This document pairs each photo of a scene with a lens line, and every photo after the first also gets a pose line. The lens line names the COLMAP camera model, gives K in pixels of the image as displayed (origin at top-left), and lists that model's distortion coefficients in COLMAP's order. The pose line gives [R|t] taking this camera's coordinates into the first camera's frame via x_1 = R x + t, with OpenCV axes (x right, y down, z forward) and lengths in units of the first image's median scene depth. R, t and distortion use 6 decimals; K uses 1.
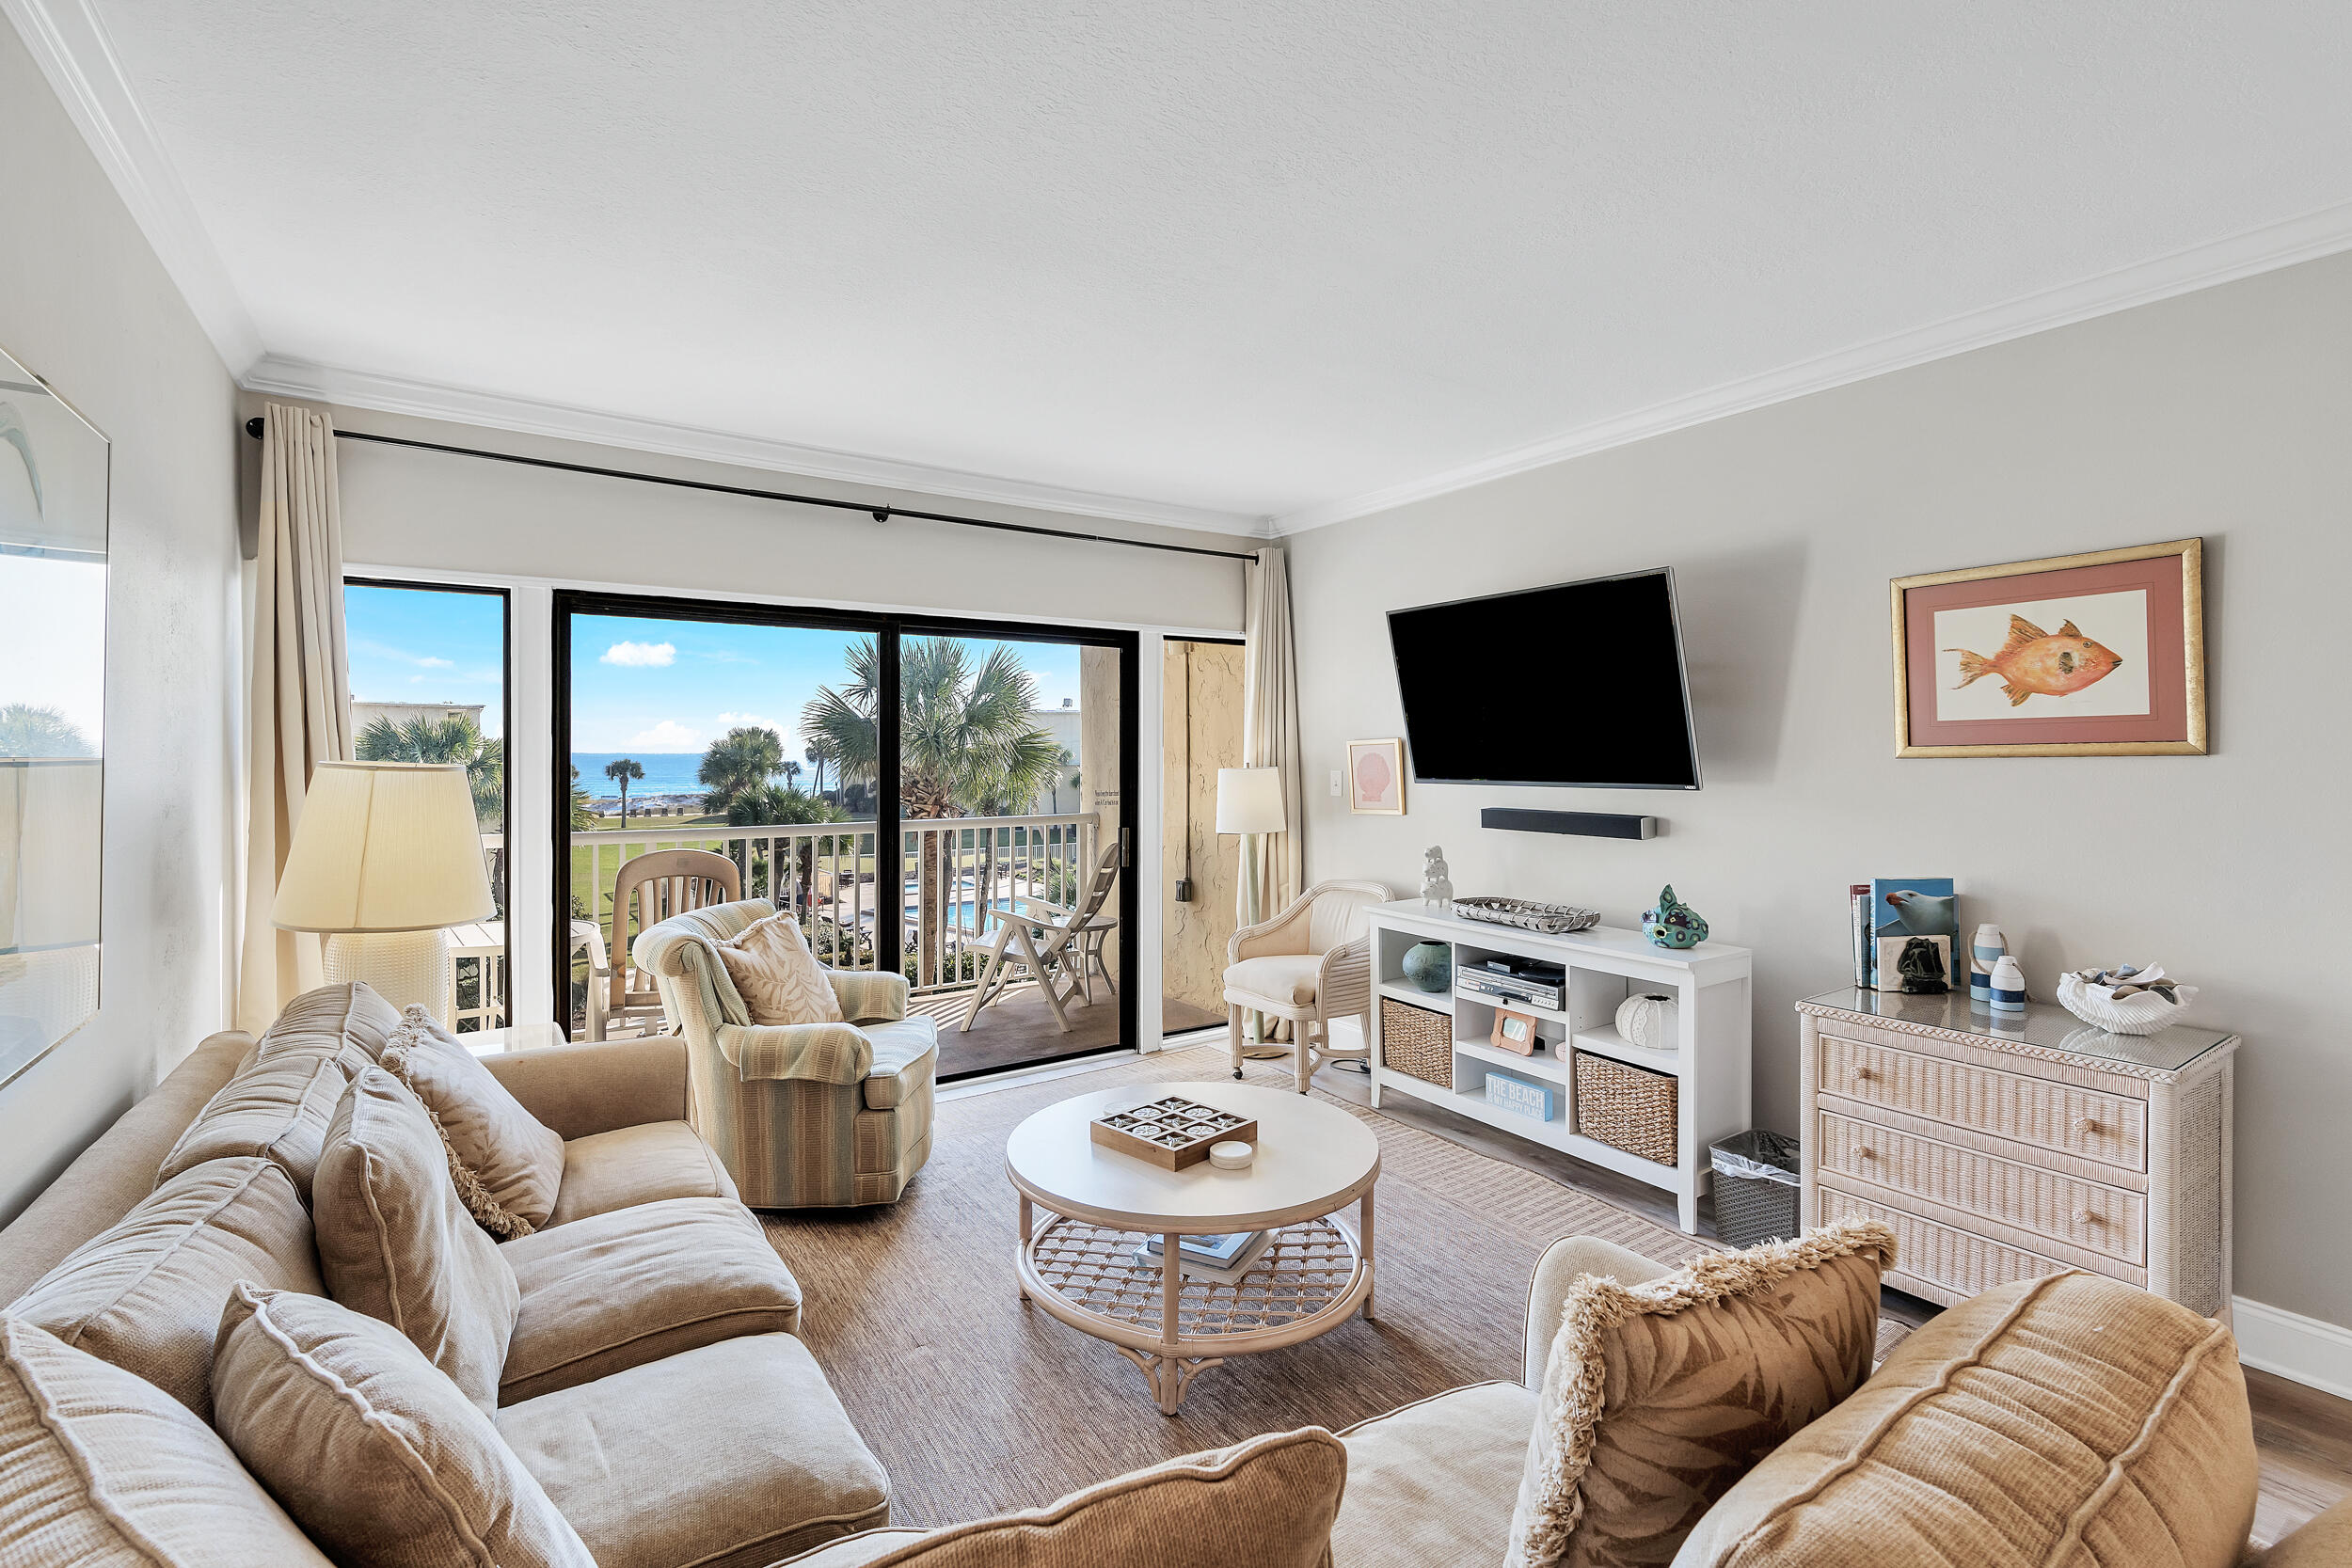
lens RADIAL K [[1061.1, 0, 1170.7], [0, 1061.1, 759.7], [0, 0, 1]] dist [-0.008389, 0.000832]
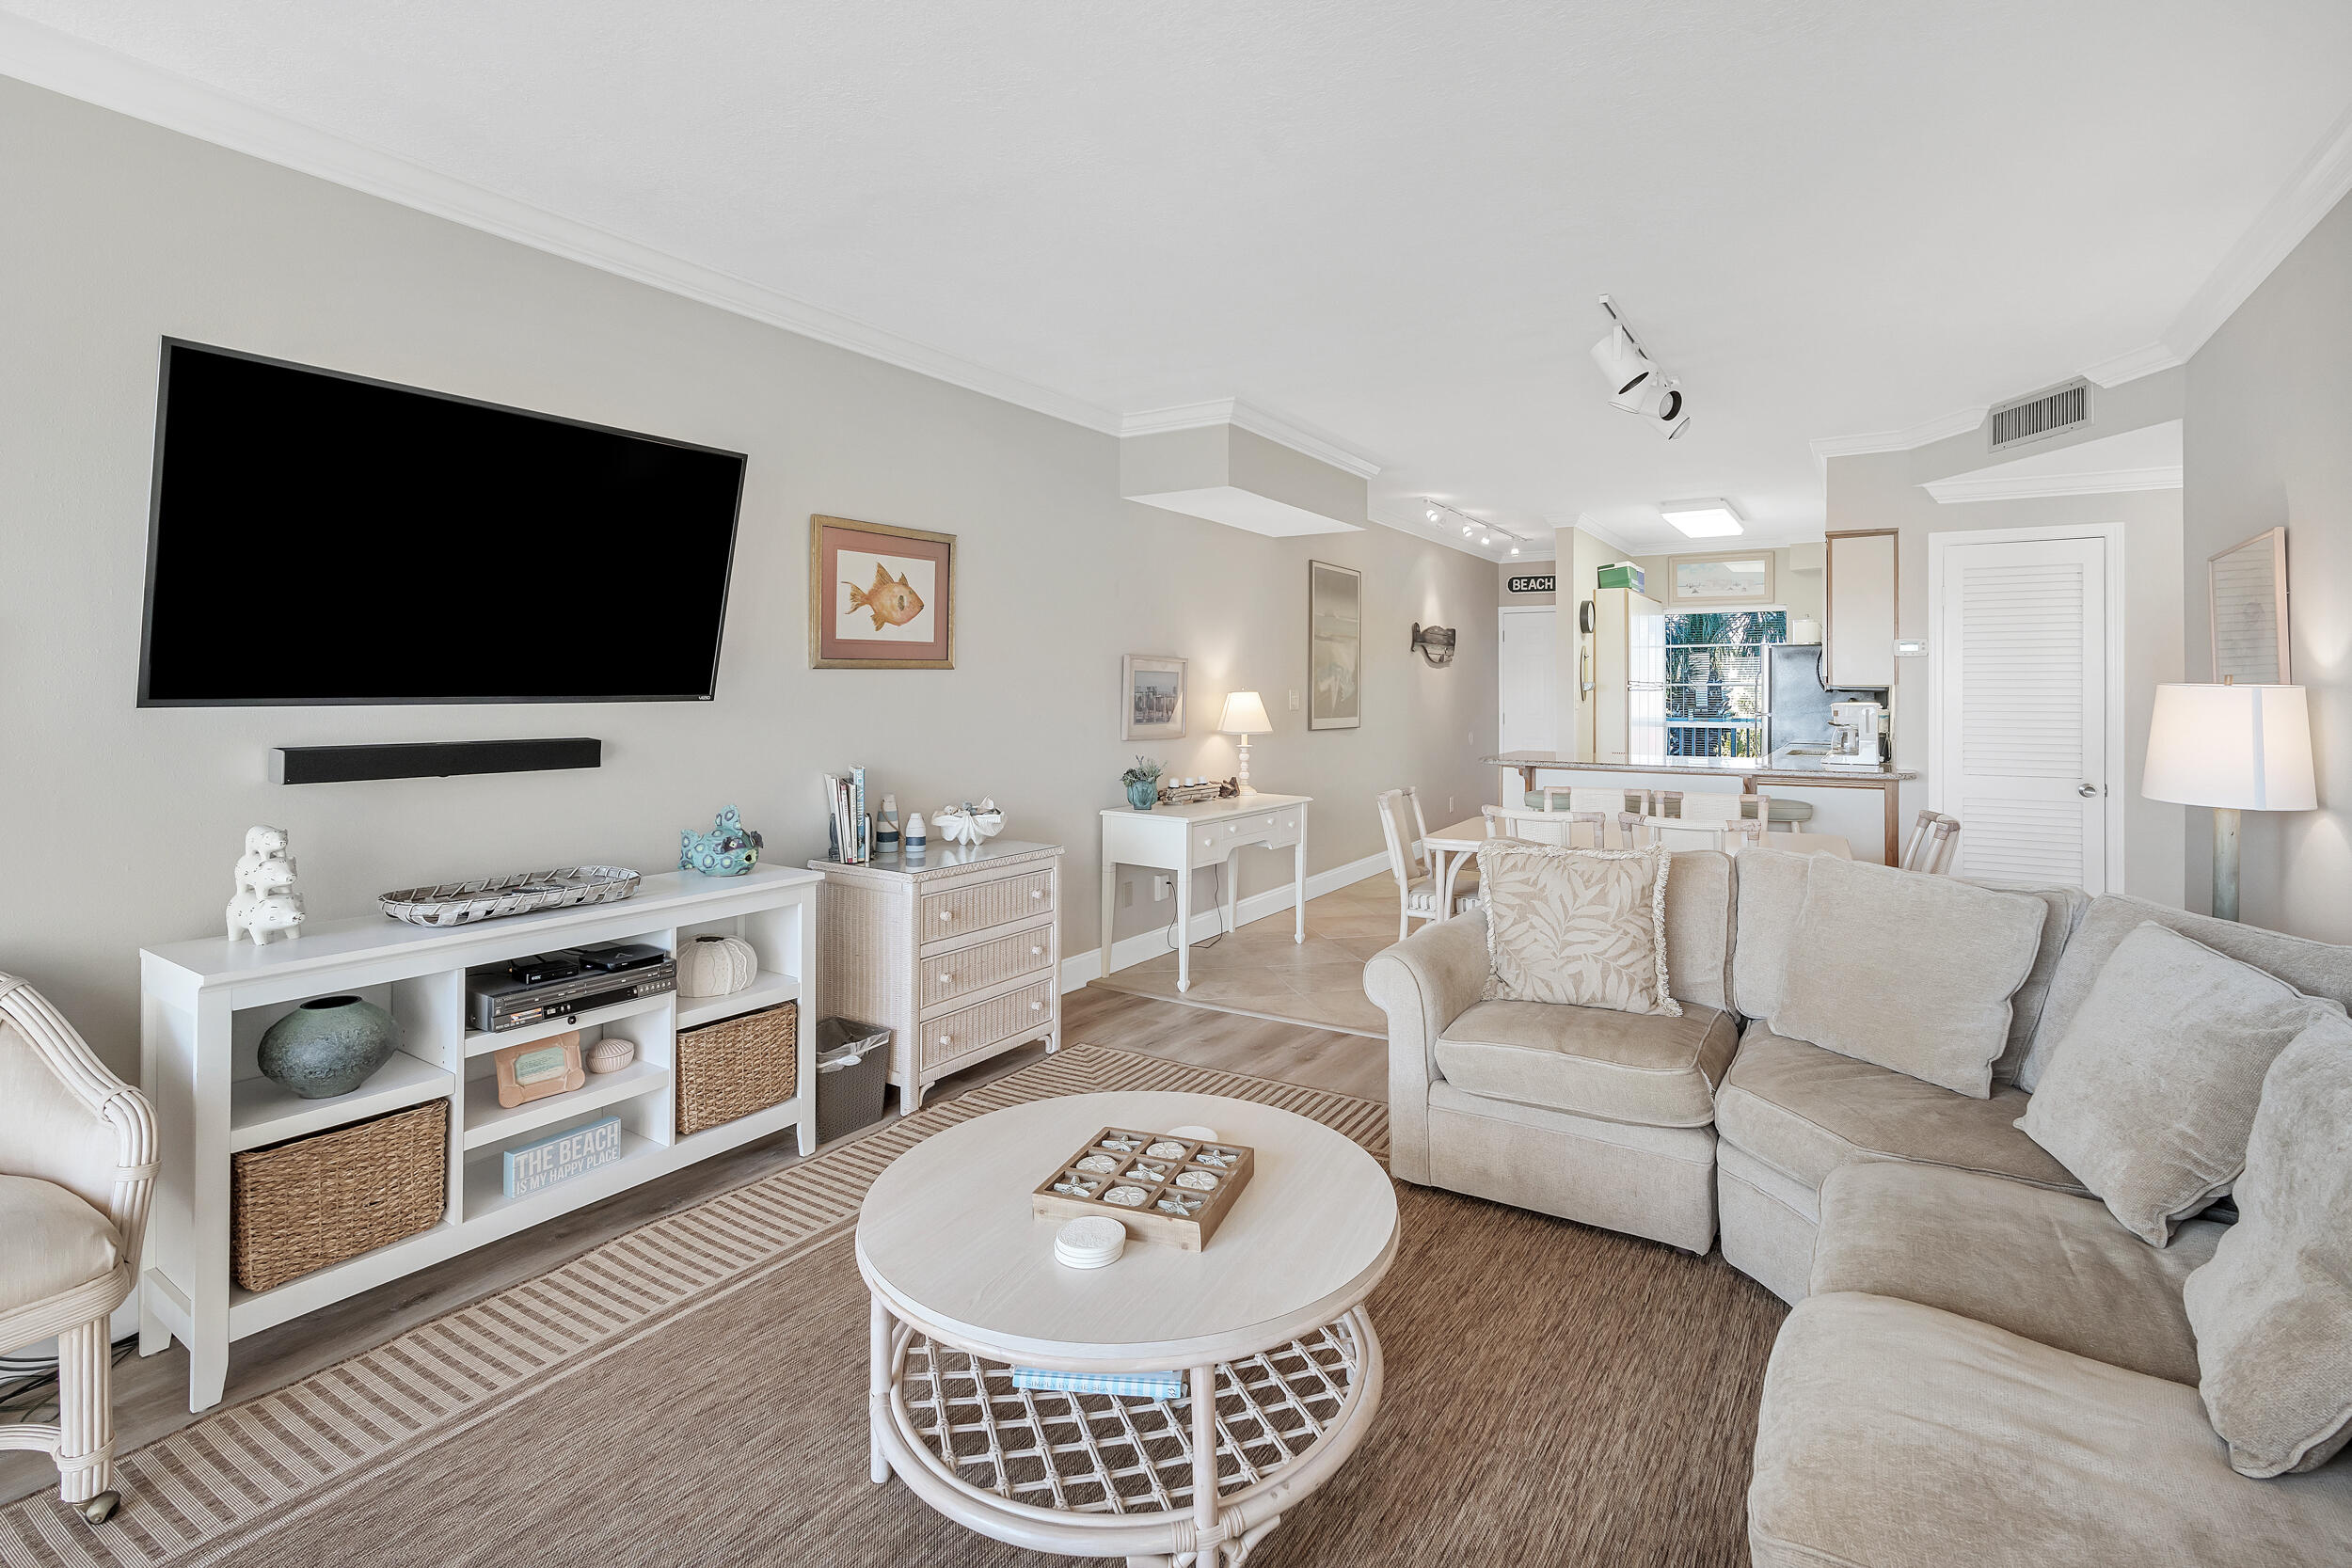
lens RADIAL K [[1084.5, 0, 1209.5], [0, 1084.5, 686.3], [0, 0, 1]] dist [0.000253, 0.000160]
pose [[-0.419947, 0.005707, 0.907531, -0.510801], [0.006451, 0.999974, -0.003303, 0.021856], [-0.907526, 0.004467, -0.419972, 0.973723]]
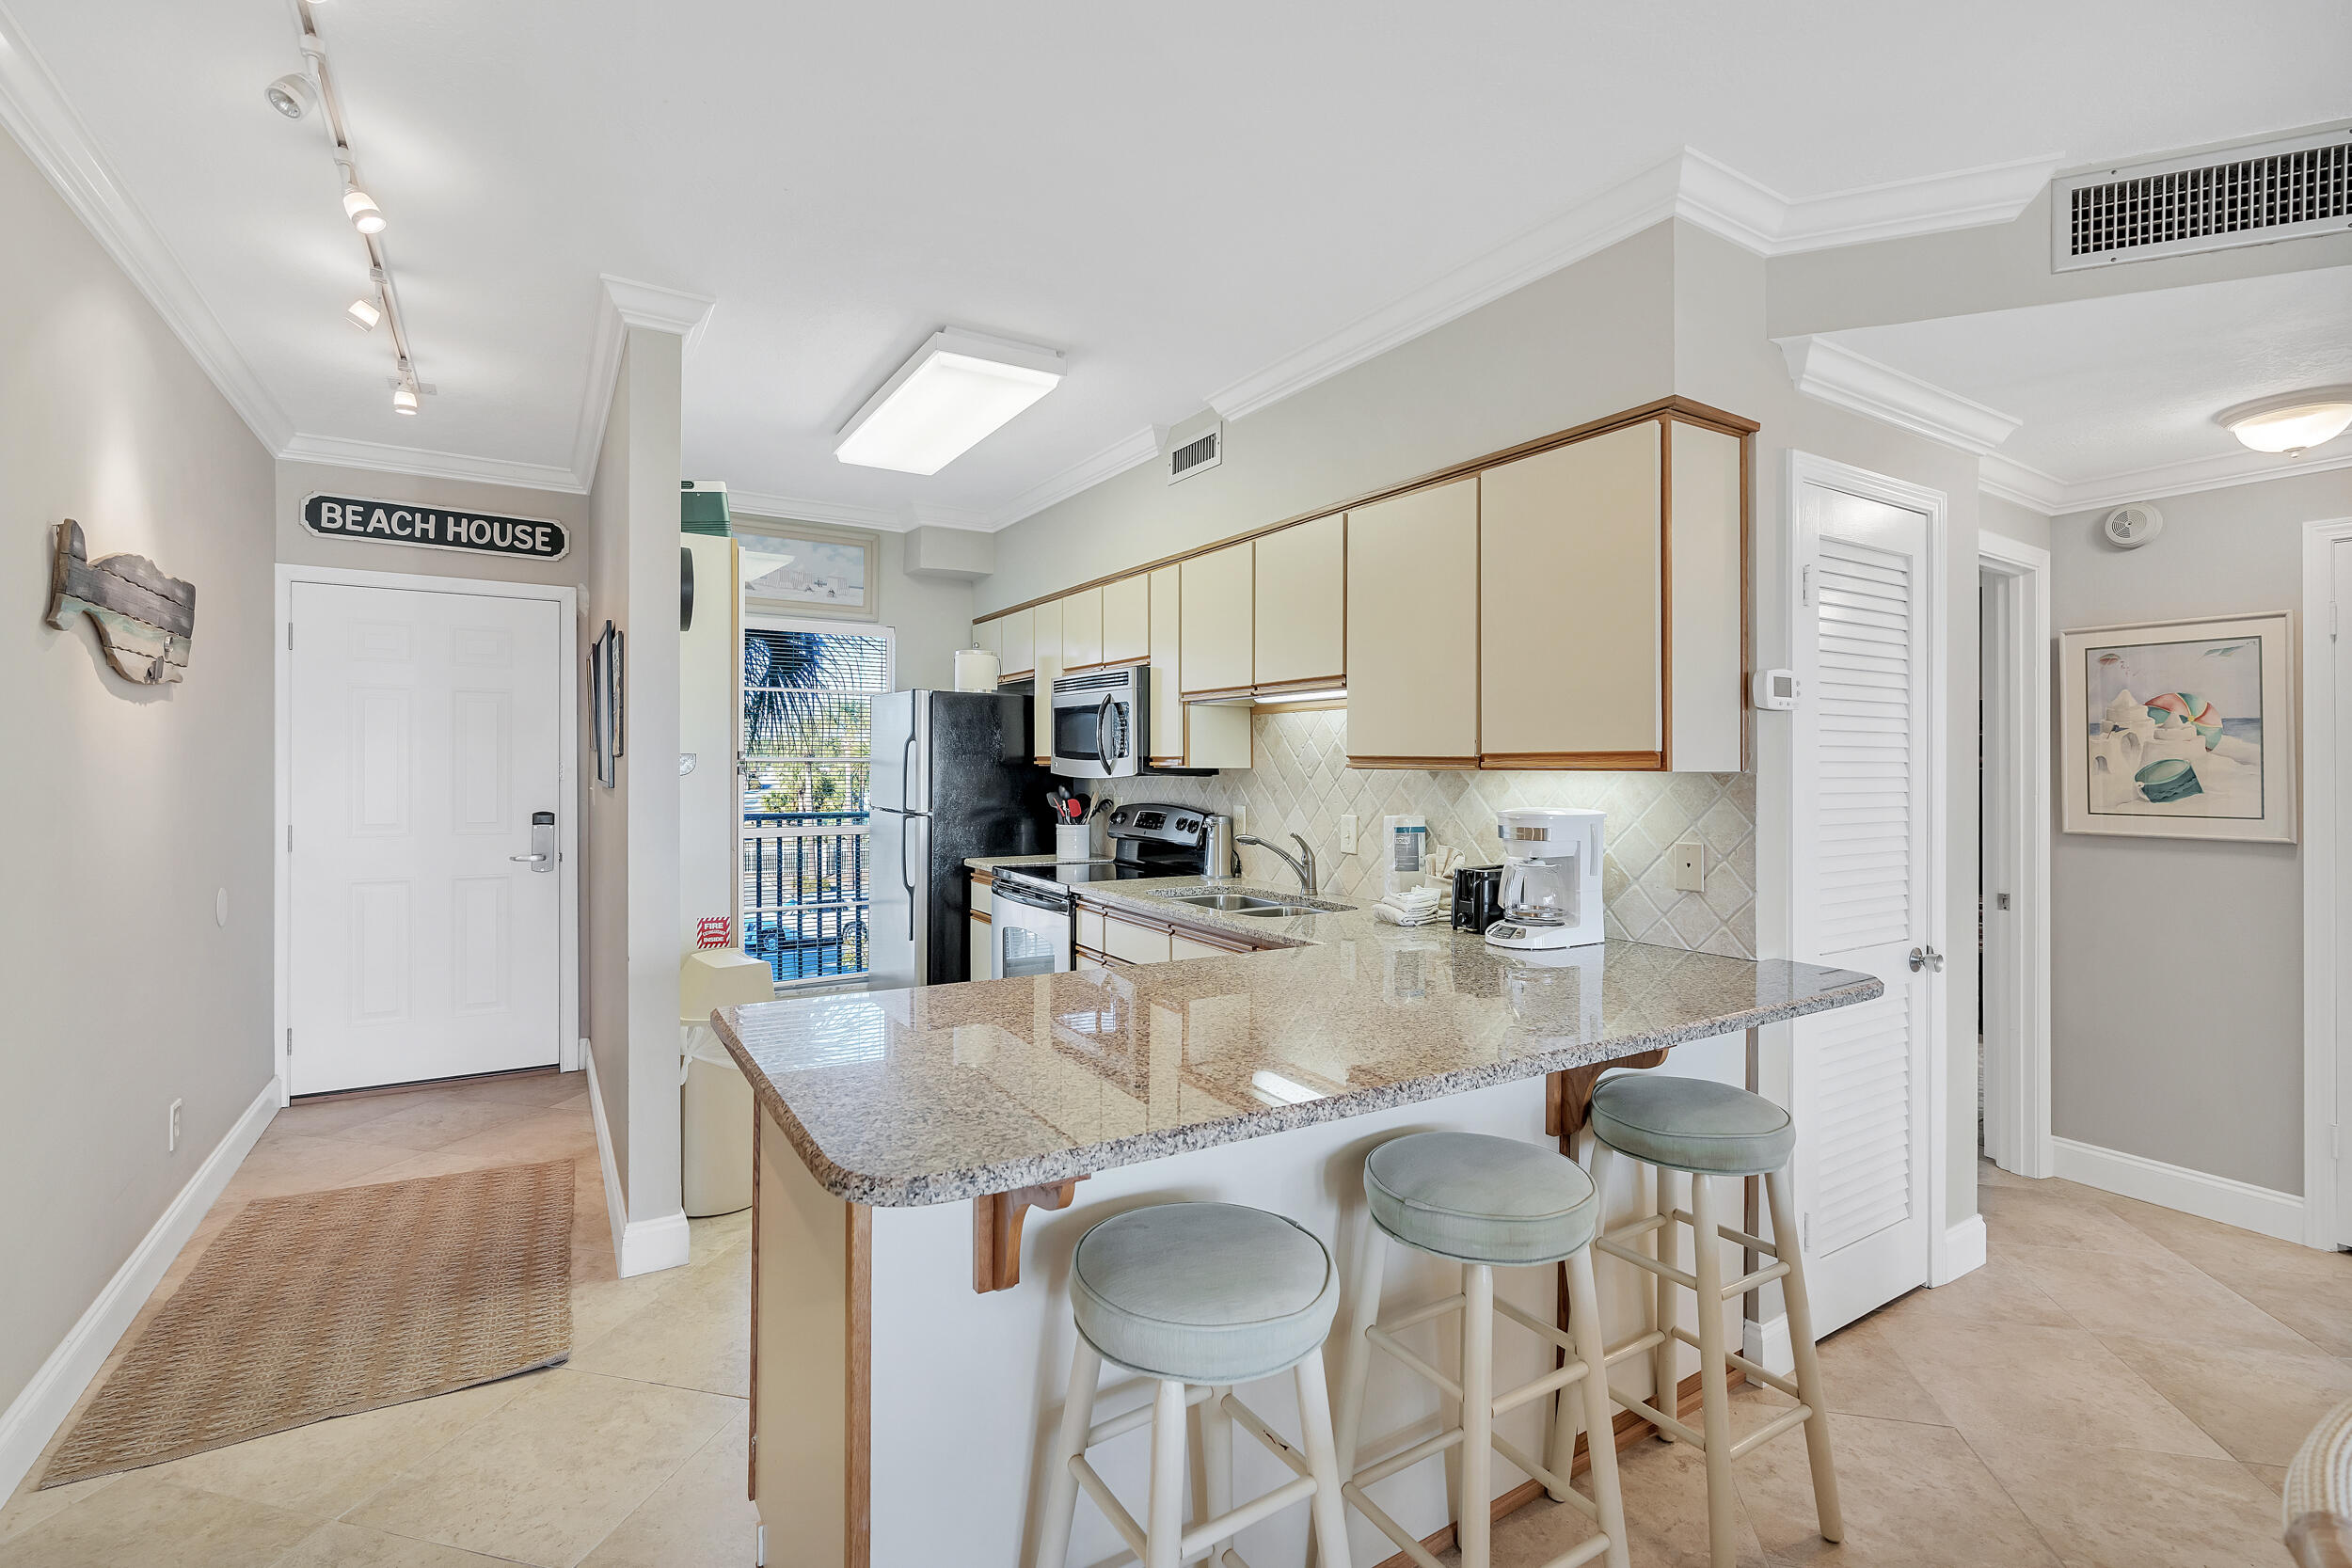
lens RADIAL K [[1061.1, 0, 1170.7], [0, 1061.1, 759.7], [0, 0, 1]] dist [-0.008389, 0.000832]
pose [[-0.999188, -0.002788, 0.040203, 0.829972], [-0.002676, 0.999992, 0.002847, 0.012320], [-0.040211, 0.002737, -0.999187, 0.124821]]
